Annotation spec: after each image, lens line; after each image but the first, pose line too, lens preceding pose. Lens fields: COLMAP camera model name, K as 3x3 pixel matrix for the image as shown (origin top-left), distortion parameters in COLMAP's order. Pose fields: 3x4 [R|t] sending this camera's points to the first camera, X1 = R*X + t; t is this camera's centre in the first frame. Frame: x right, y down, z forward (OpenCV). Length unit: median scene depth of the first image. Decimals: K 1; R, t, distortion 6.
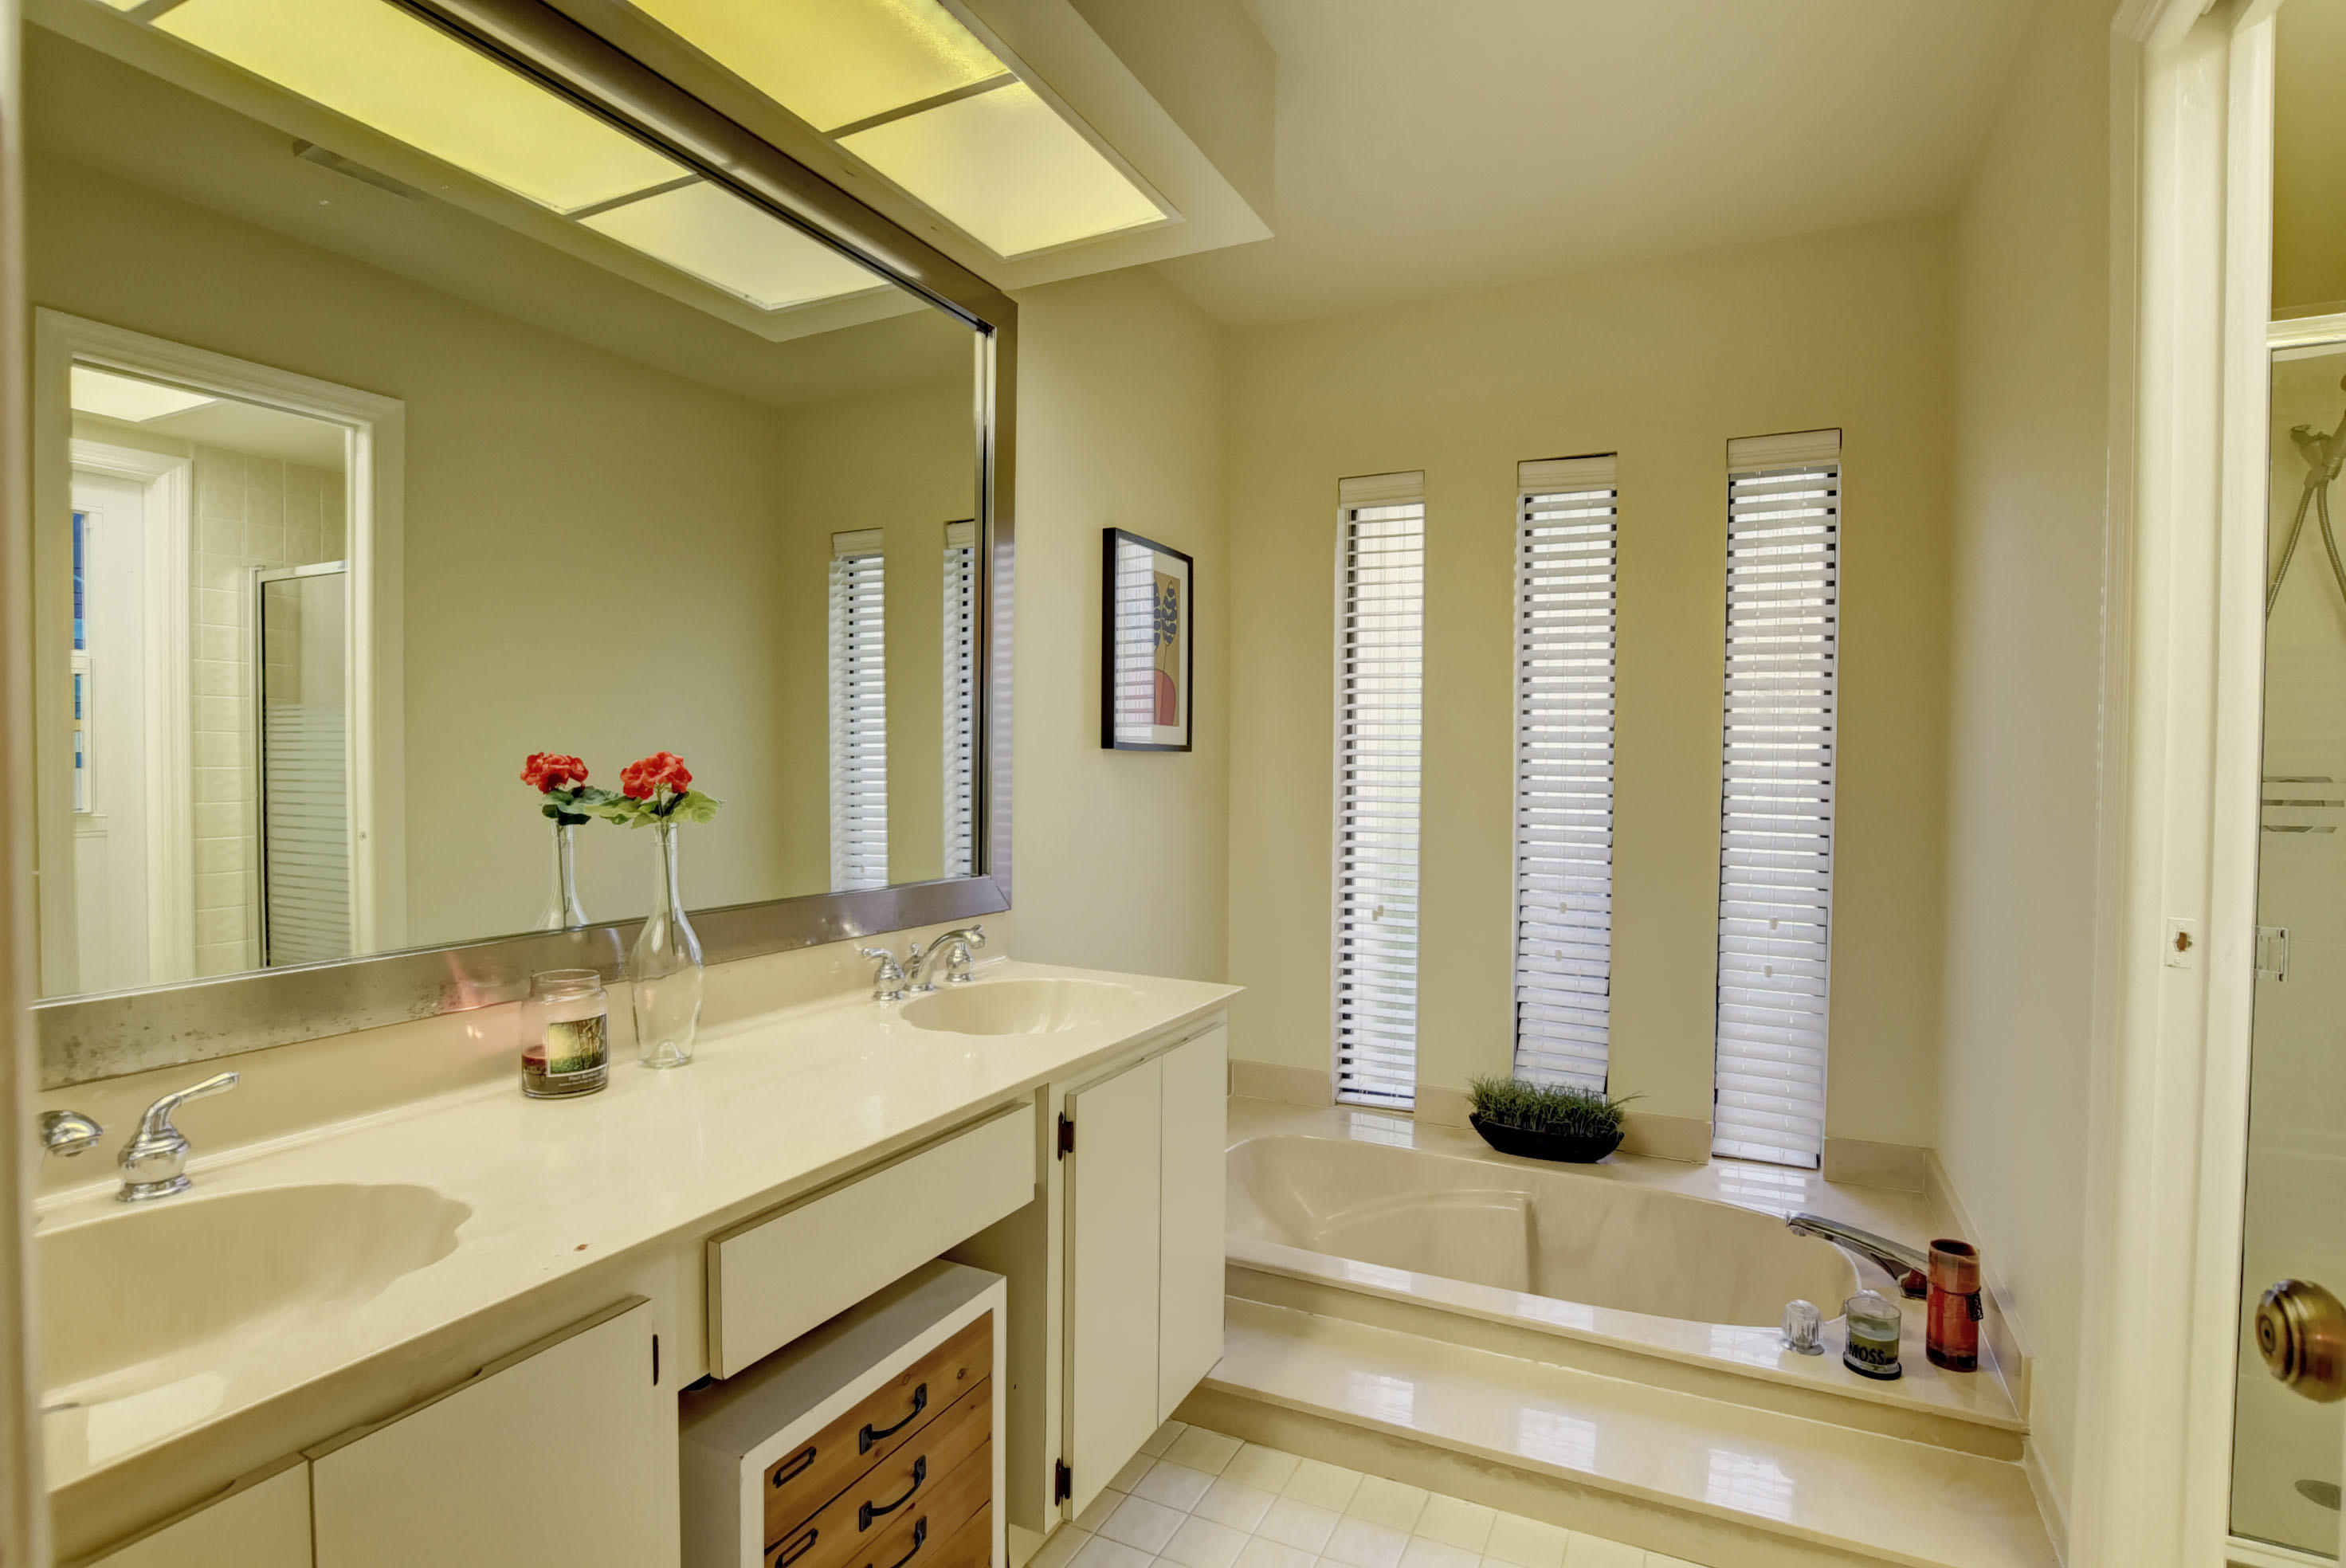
lens RADIAL K [[1149.6, 0, 1173.0], [0, 1149.6, 784.0], [0, 0, 1]] dist [-0.020801, -0.000030]
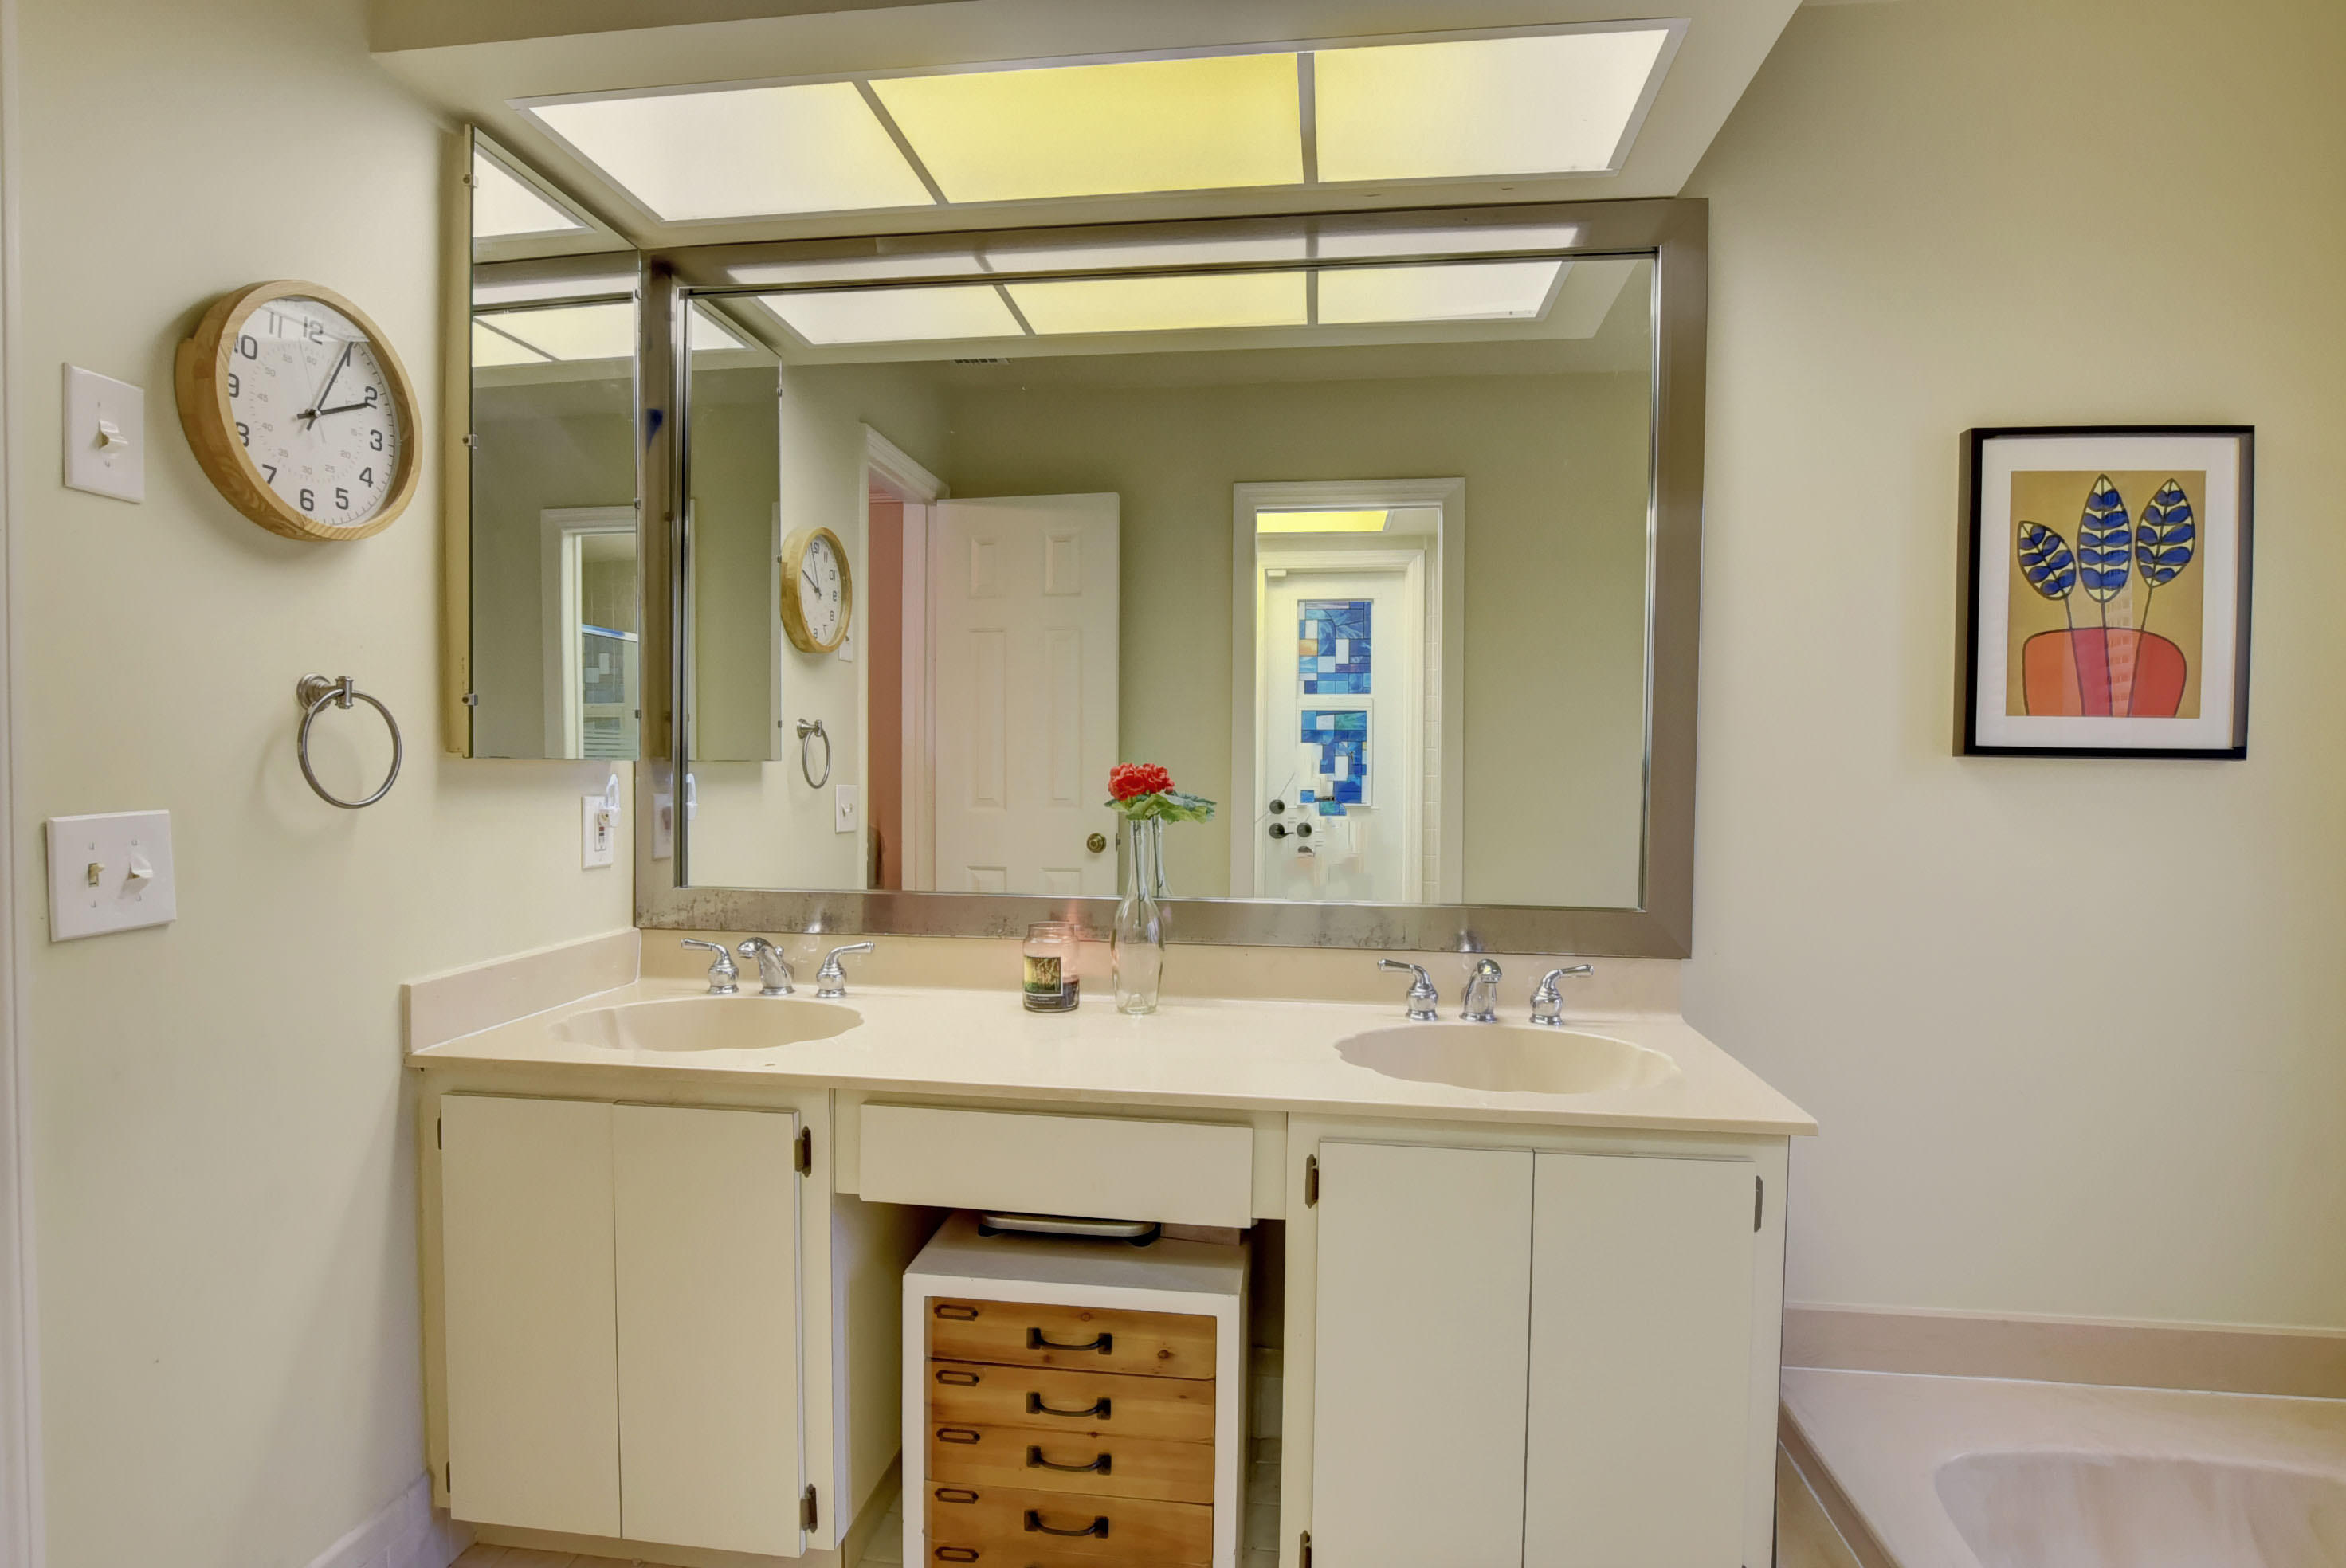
lens RADIAL K [[1149.6, 0, 1173.0], [0, 1149.6, 784.0], [0, 0, 1]] dist [-0.020801, -0.000030]
pose [[0.339935, 0.010792, -0.940387, 0.451060], [-0.022724, 0.999736, 0.003259, -0.006228], [0.940174, 0.020262, 0.340091, 0.359095]]
